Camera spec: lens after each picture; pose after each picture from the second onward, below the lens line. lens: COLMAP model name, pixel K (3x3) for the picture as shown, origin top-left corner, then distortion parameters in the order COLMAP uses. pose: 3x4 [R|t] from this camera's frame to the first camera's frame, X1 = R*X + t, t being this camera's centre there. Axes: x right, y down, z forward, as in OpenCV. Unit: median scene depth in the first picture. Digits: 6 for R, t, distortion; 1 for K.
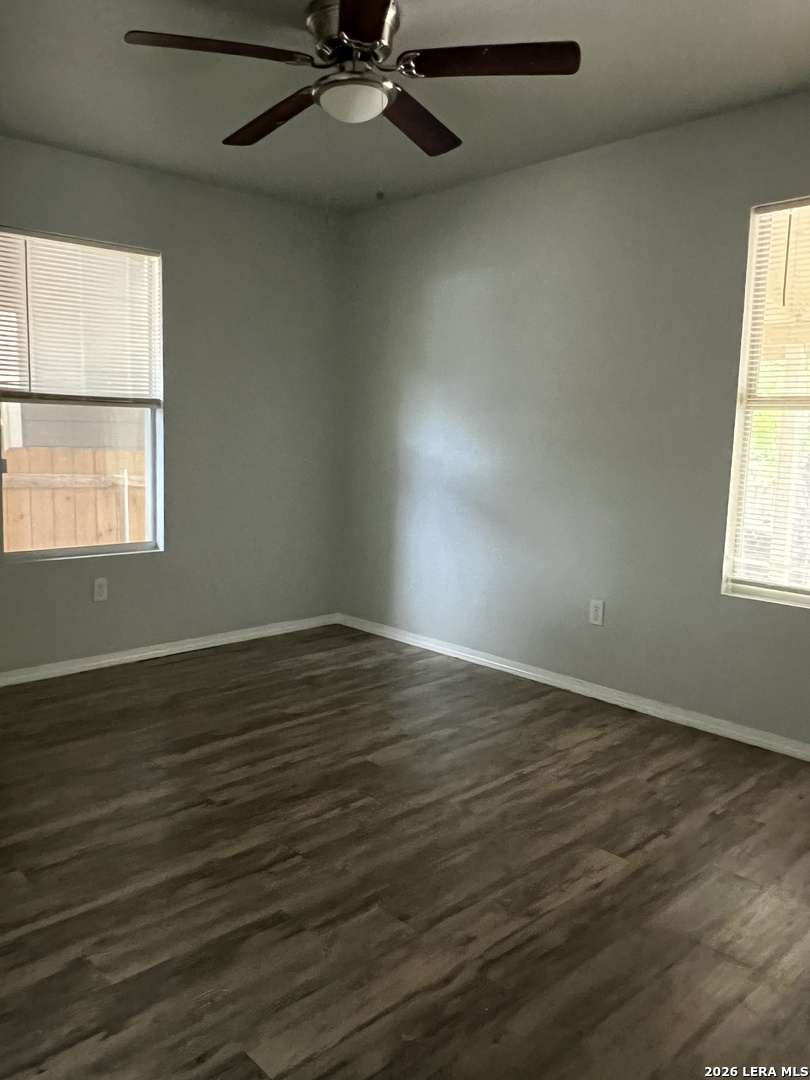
lens RADIAL K [[824.2, 0, 387.1], [0, 824.2, 537.5], [0, 0, 1]] dist [-0.000613, -0.001654]
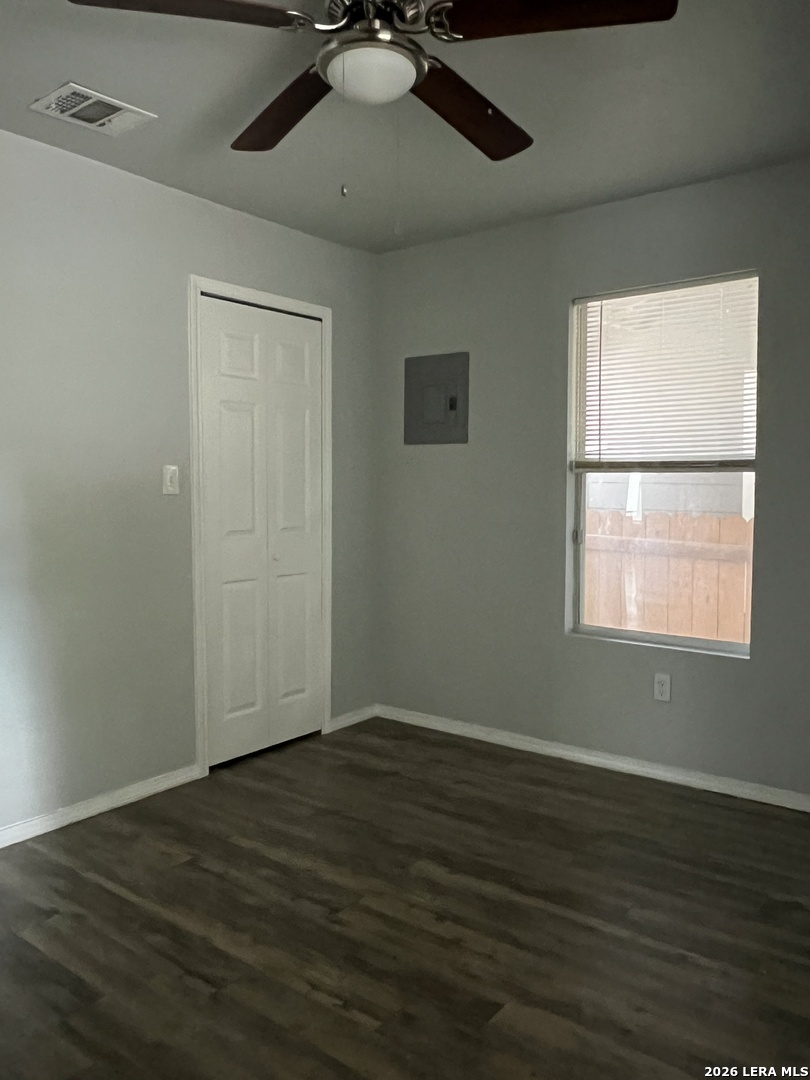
lens RADIAL K [[824.2, 0, 387.1], [0, 824.2, 537.5], [0, 0, 1]] dist [-0.000613, -0.001654]
pose [[0.150670, 0.041452, -0.987715, 0.656012], [-0.120719, 0.992415, 0.023234, -0.111793], [0.981186, 0.115735, 0.154531, 0.854253]]
